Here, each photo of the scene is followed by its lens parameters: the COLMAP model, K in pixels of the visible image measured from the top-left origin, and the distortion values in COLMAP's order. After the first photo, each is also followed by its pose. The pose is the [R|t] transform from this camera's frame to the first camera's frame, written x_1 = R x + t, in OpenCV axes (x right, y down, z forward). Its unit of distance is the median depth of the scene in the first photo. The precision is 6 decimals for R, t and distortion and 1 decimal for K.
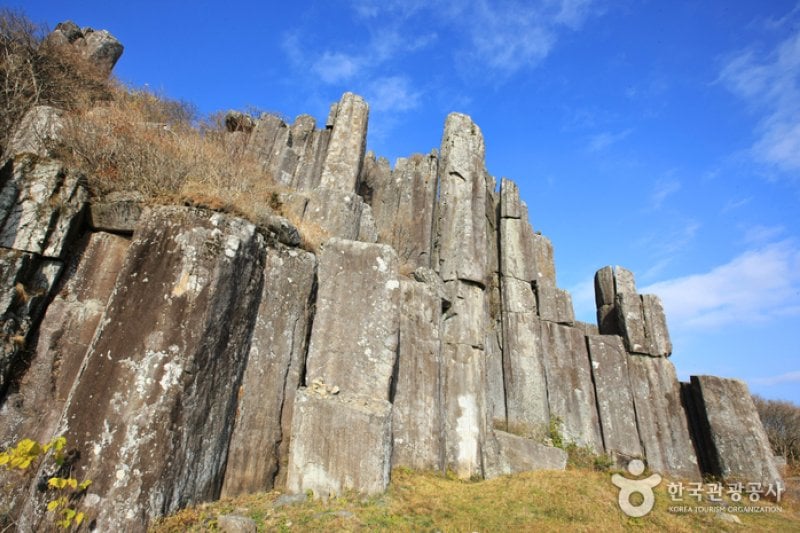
lens RADIAL K [[365.1, 0, 399.2], [0, 365.1, 269.0], [0, 0, 1]] dist [-0.051930, 0.016092]
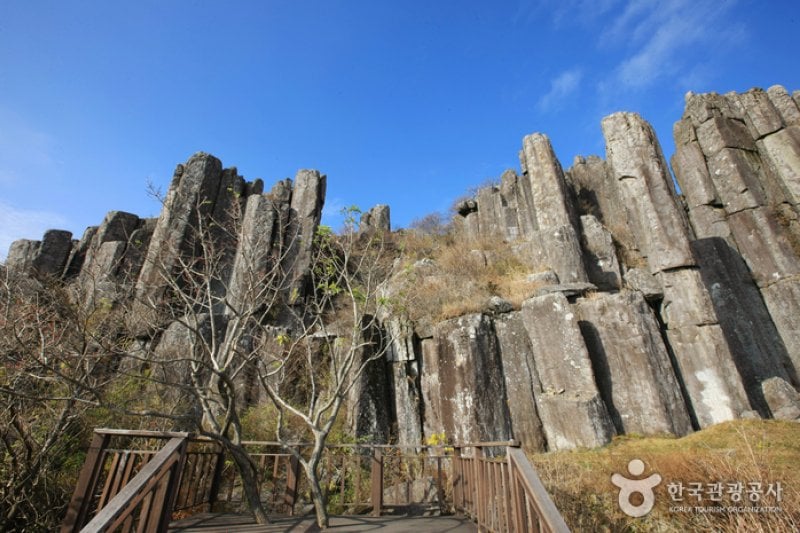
lens RADIAL K [[365.1, 0, 386.8], [0, 365.1, 276.4], [0, 0, 1]] dist [-0.051930, 0.016092]
pose [[0.593908, -0.404838, -0.695255, 0.634816], [0.390983, 0.900498, -0.190358, -0.119518], [0.703140, -0.158777, 0.693098, -0.541259]]
